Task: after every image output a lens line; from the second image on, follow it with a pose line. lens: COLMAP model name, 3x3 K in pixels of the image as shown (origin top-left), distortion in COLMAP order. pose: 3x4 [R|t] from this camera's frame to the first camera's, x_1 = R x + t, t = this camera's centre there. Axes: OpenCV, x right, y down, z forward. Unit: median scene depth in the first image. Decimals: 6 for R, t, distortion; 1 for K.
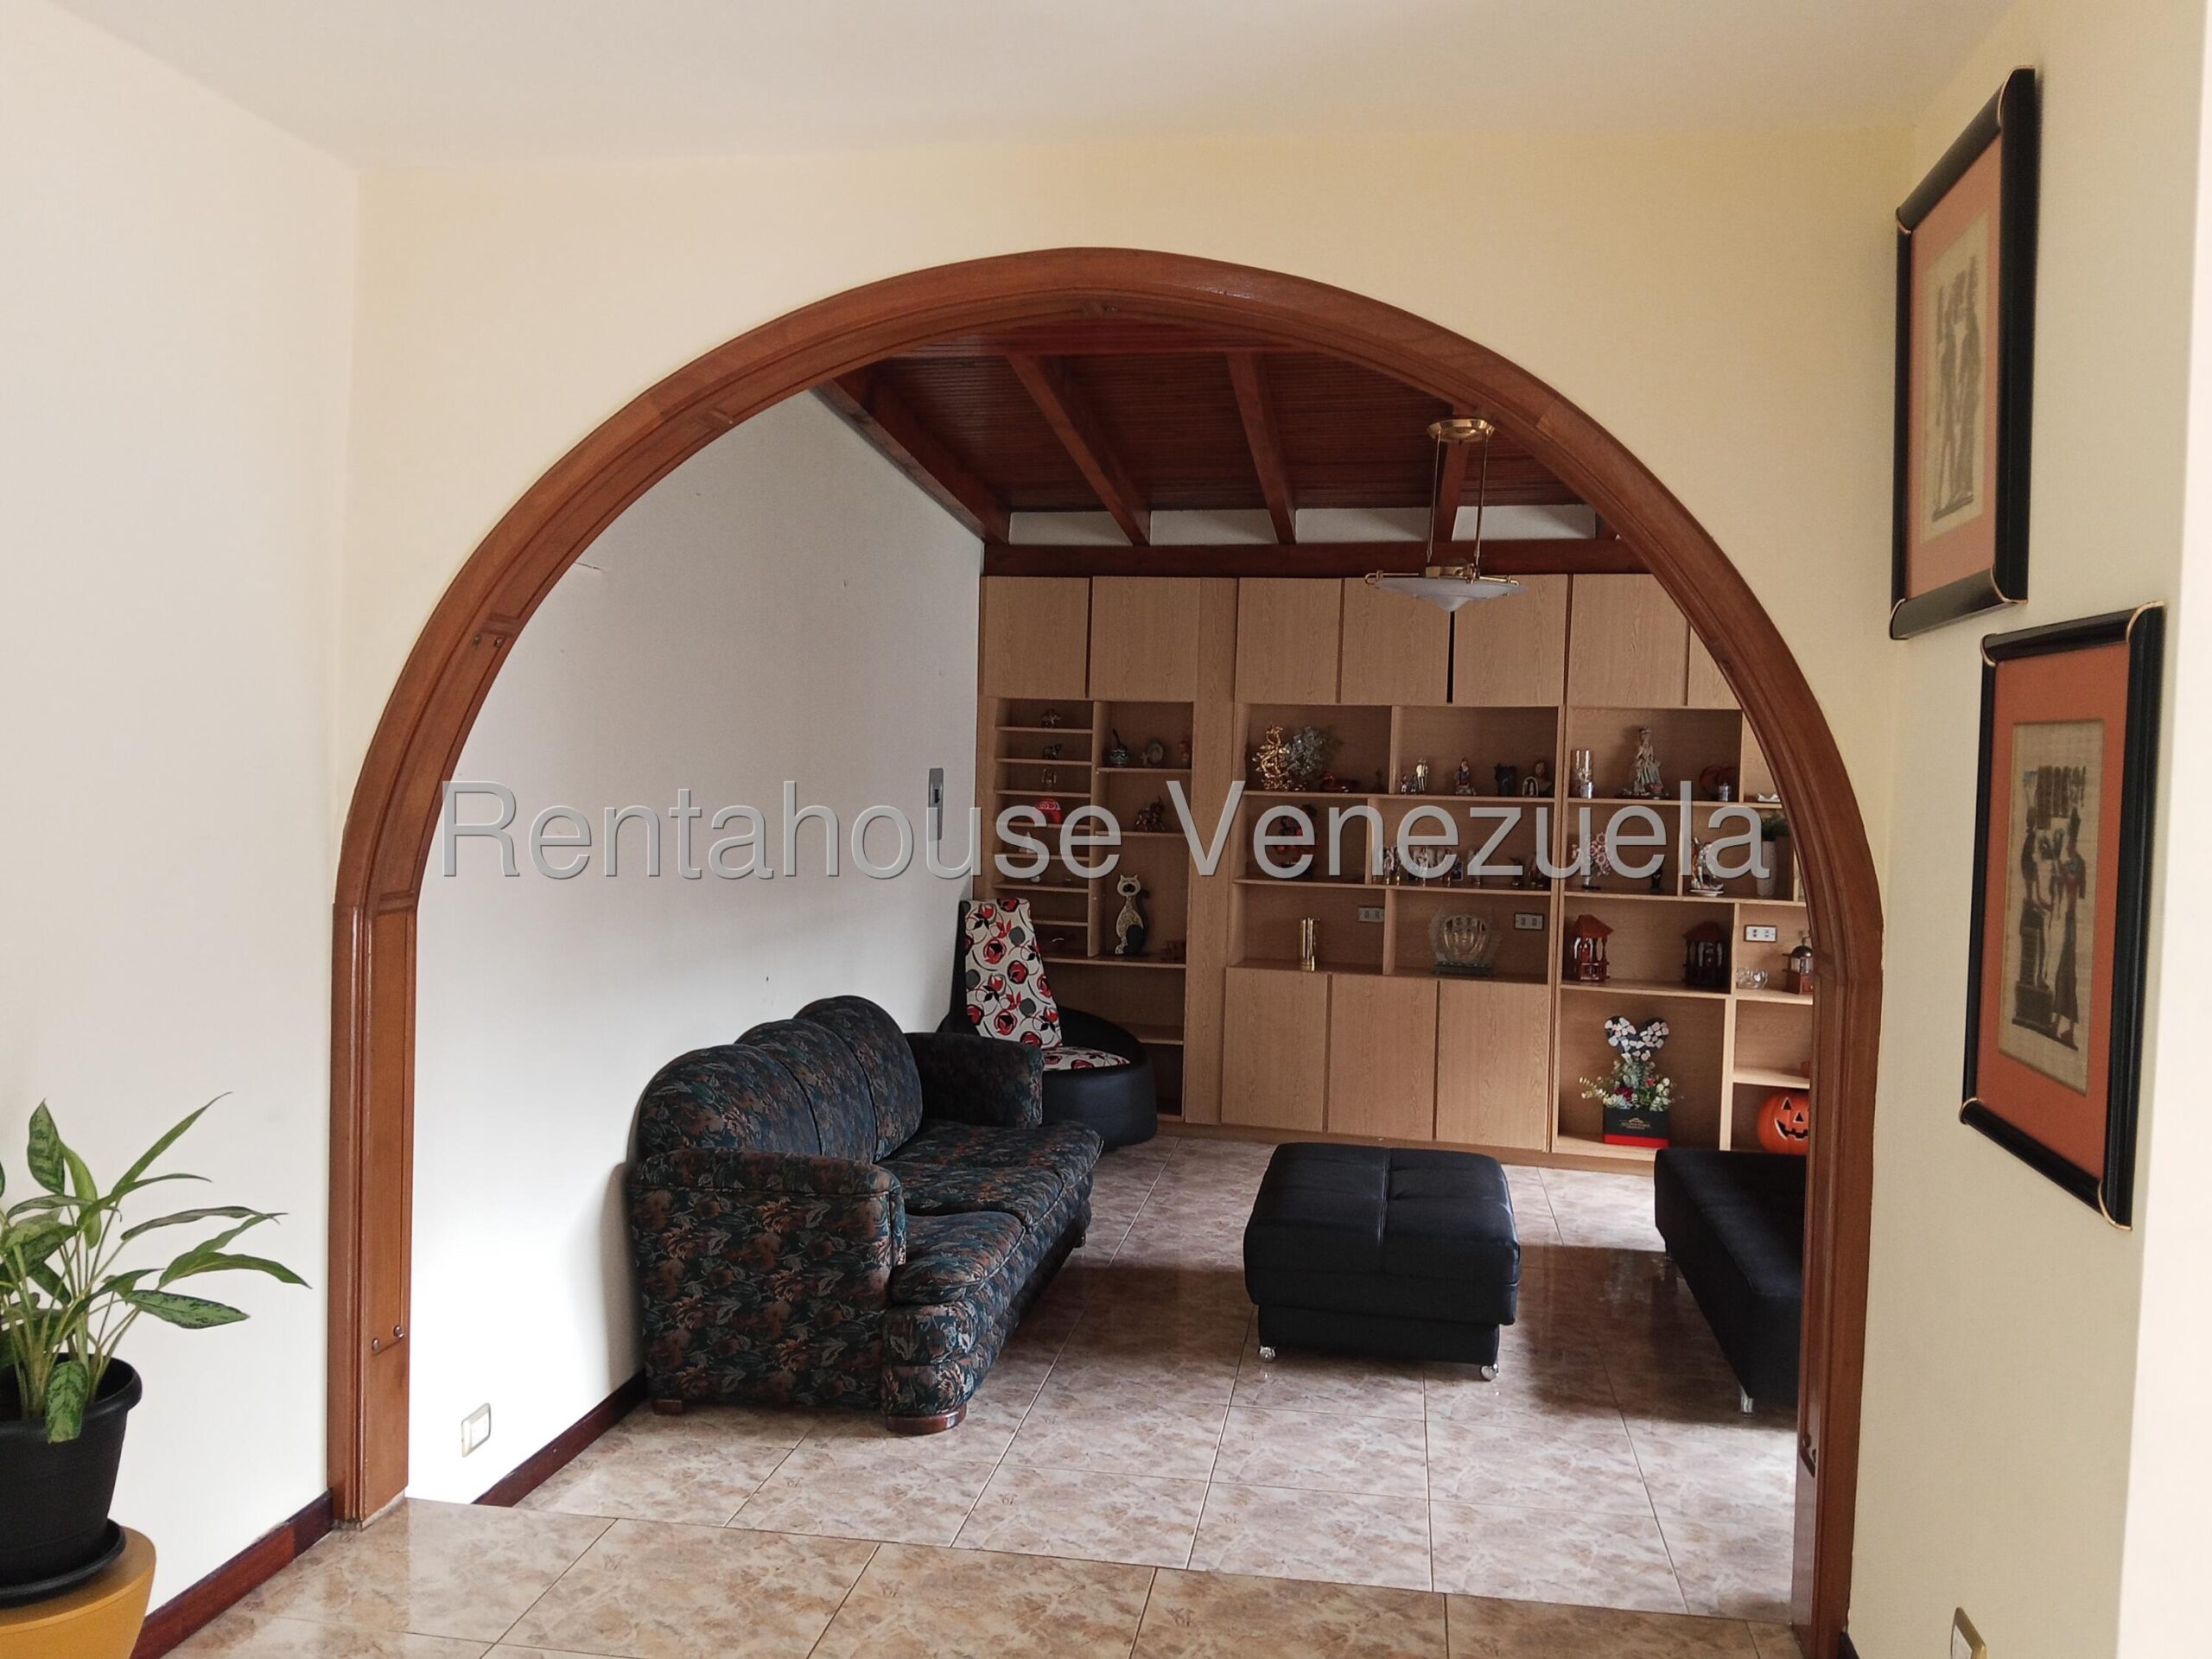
lens RADIAL K [[1860.1, 0, 1135.8], [0, 1860.1, 823.5], [0, 0, 1]] dist [0.208564, -0.560321]
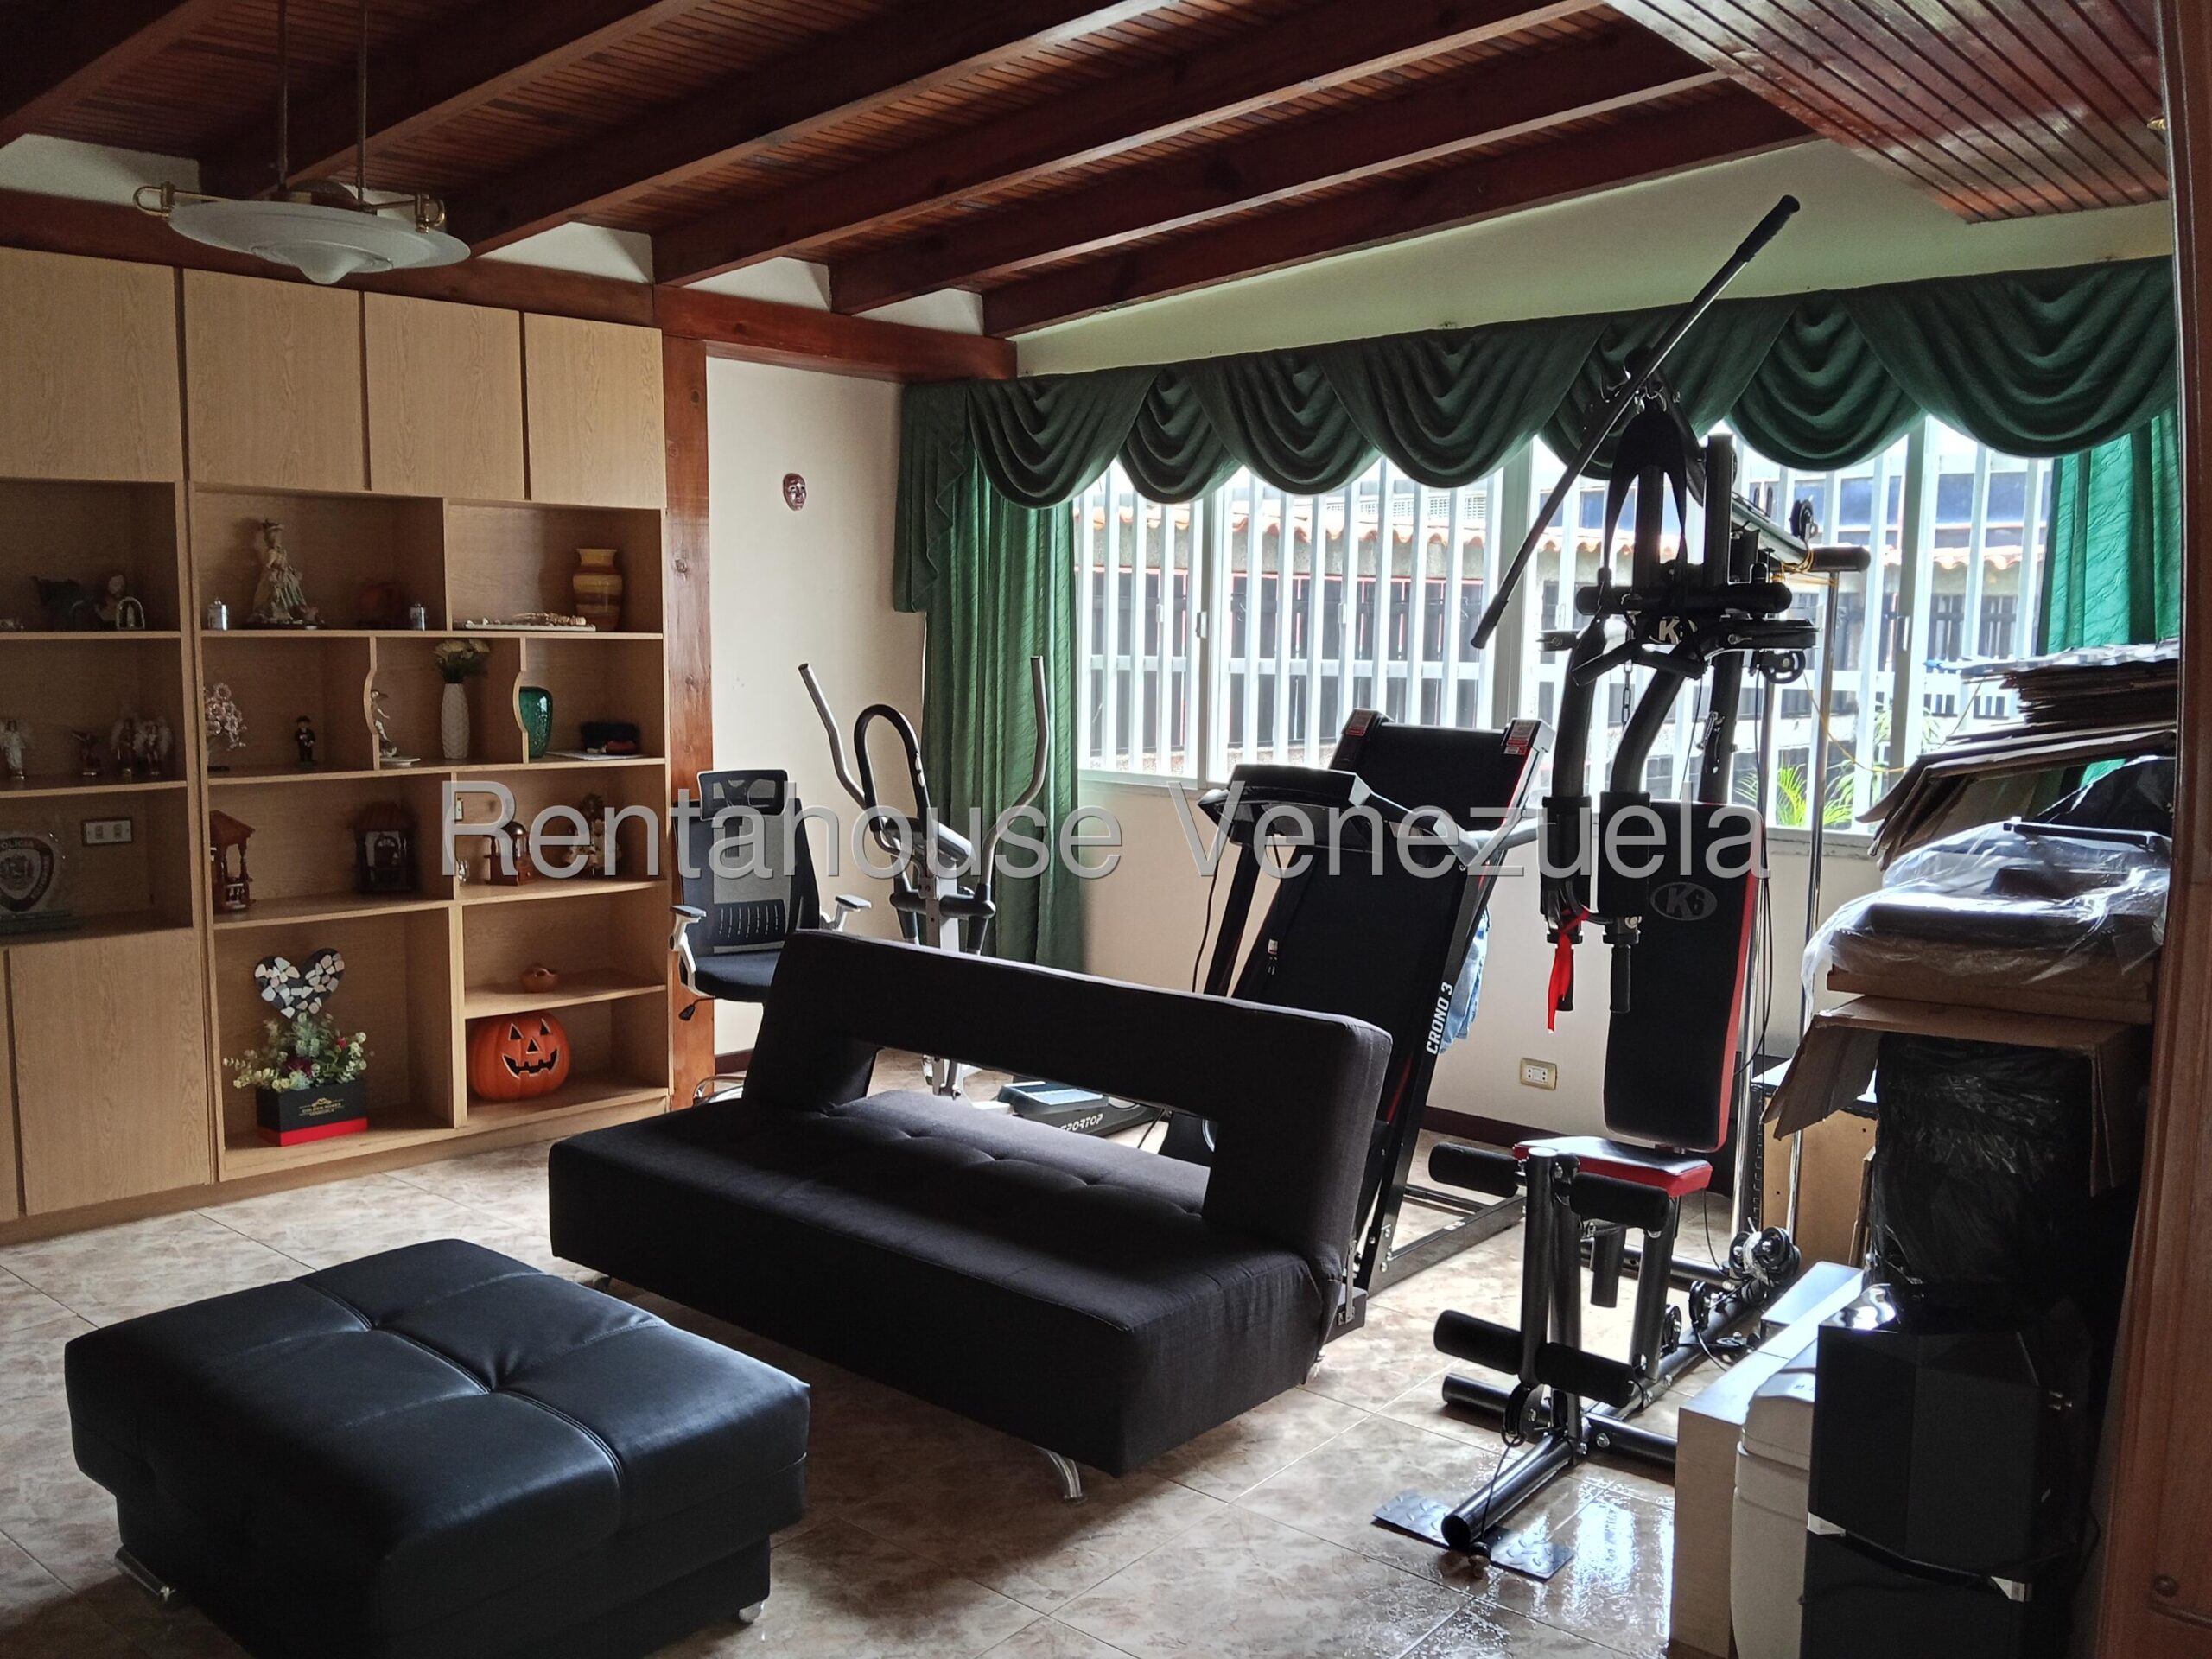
lens RADIAL K [[1812.5, 0, 1079.8], [0, 1812.5, 834.0], [0, 0, 1]] dist [0.050334, -0.137096]
pose [[0.520915, -0.116656, 0.845600, -0.161359], [0.034904, 0.992700, 0.115447, -0.006686], [-0.852895, -0.030624, 0.521184, 0.491527]]
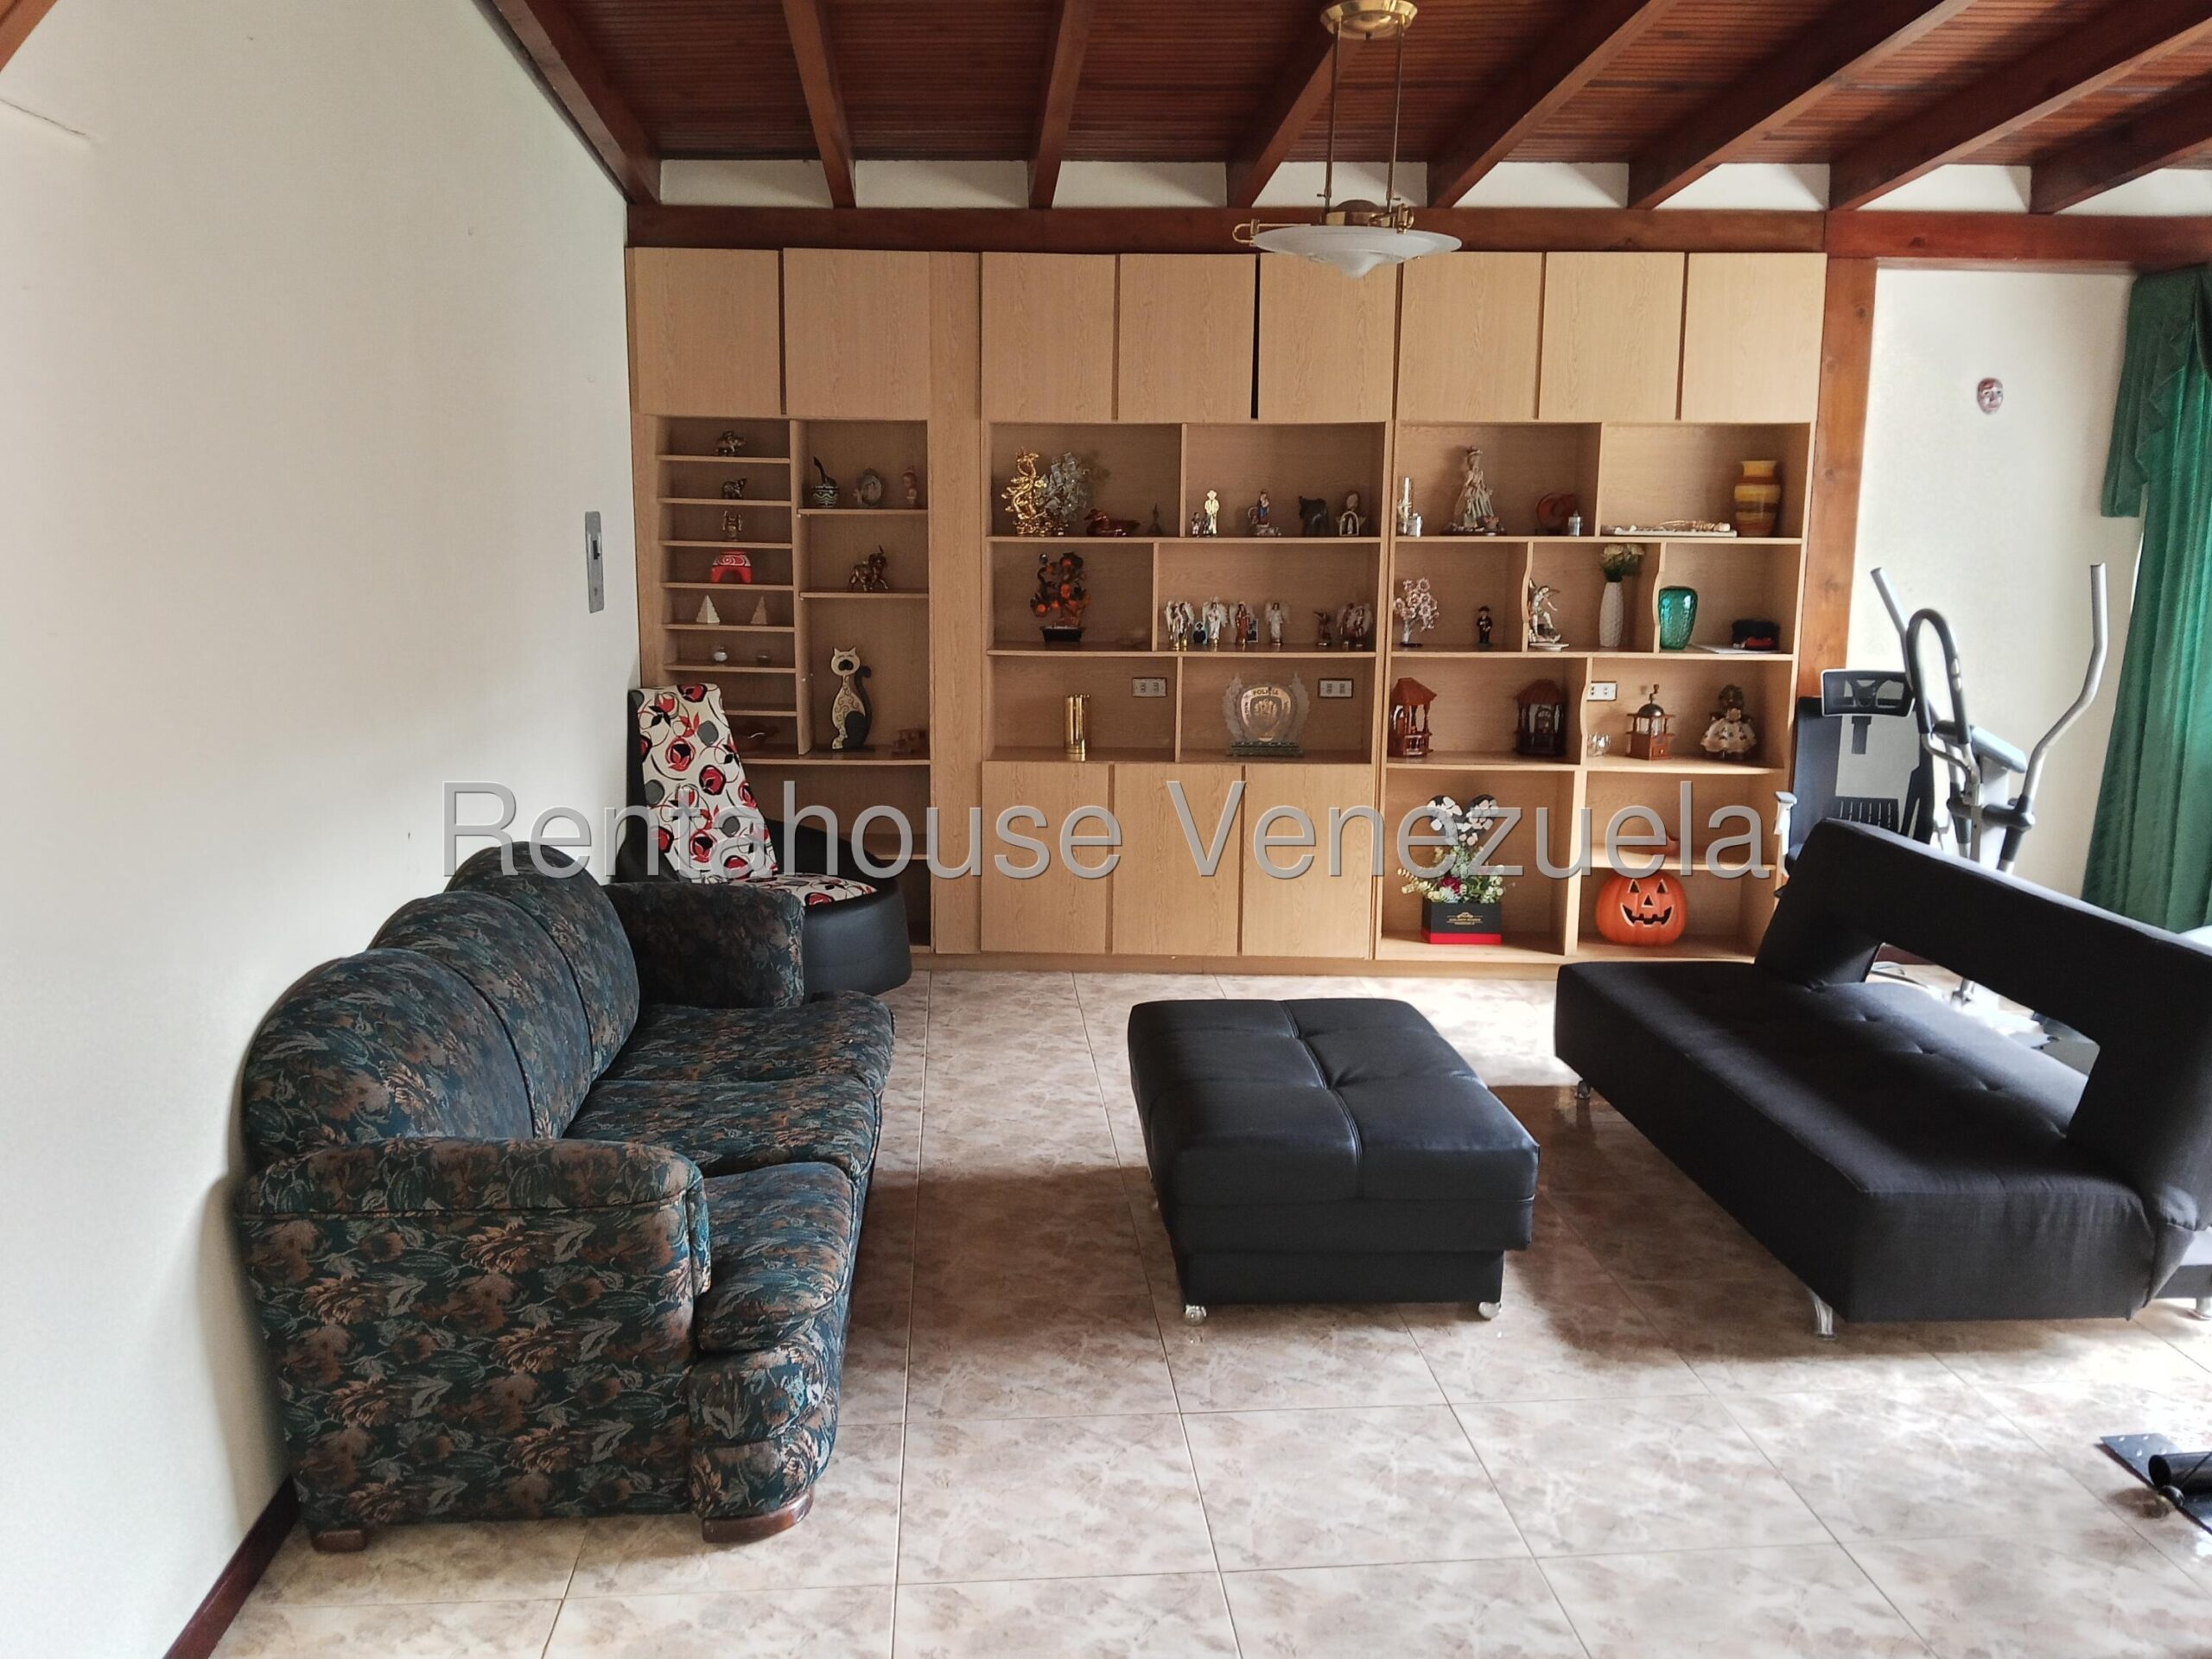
lens RADIAL K [[1821.8, 0, 1112.4], [0, 1821.8, 821.9], [0, 0, 1]] dist [0.133922, -0.310994]
pose [[0.973395, -0.055412, 0.222331, -0.086499], [0.024533, 0.989944, 0.139318, -0.005584], [-0.227815, -0.130157, 0.964966, 0.275104]]
